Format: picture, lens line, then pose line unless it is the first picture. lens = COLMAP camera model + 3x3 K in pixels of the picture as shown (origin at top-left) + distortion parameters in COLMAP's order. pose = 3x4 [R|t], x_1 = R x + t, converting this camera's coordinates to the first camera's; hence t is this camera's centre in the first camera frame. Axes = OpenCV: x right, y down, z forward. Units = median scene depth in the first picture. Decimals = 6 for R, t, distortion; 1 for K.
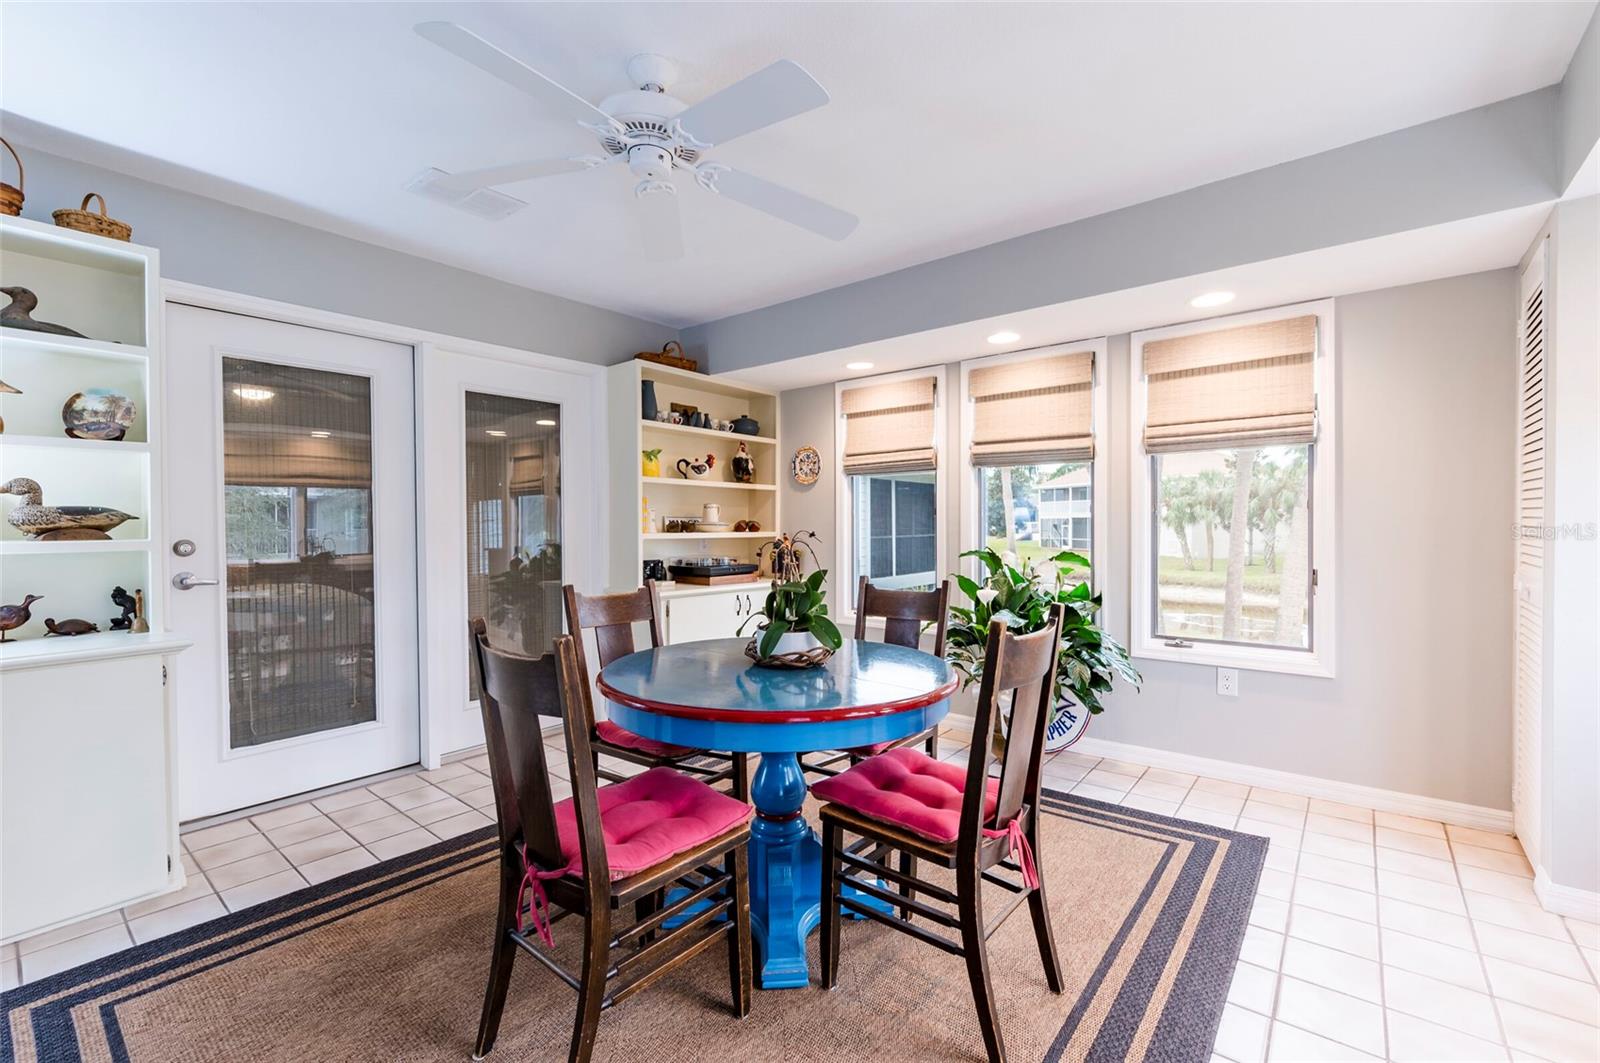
lens RADIAL K [[688.5, 0, 790.3], [0, 688.5, 529.1], [0, 0, 1]] dist [-0.005106, -0.000403]
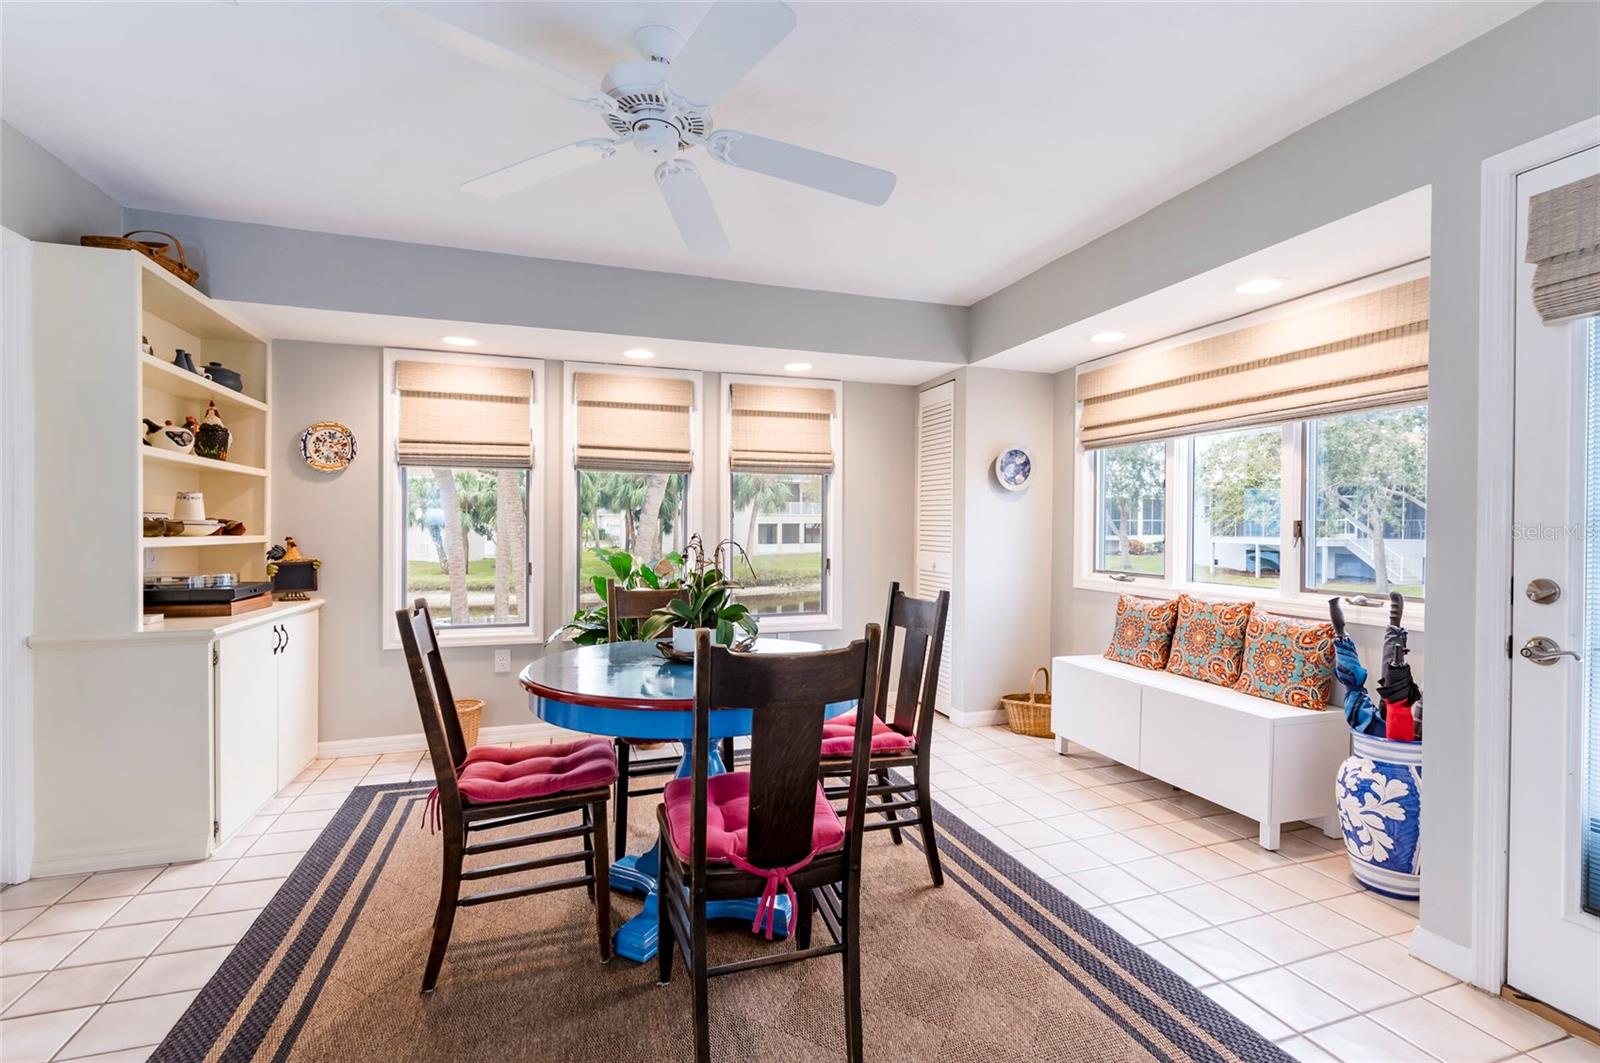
lens RADIAL K [[735.0, 0, 812.6], [0, 735.0, 529.7], [0, 0, 1]] dist [0.001203, 0.000219]
pose [[0.506824, 0.002584, 0.862046, -0.662724], [0.000117, 0.999995, -0.003066, 0.000860], [-0.862050, 0.001655, 0.506821, 0.221649]]
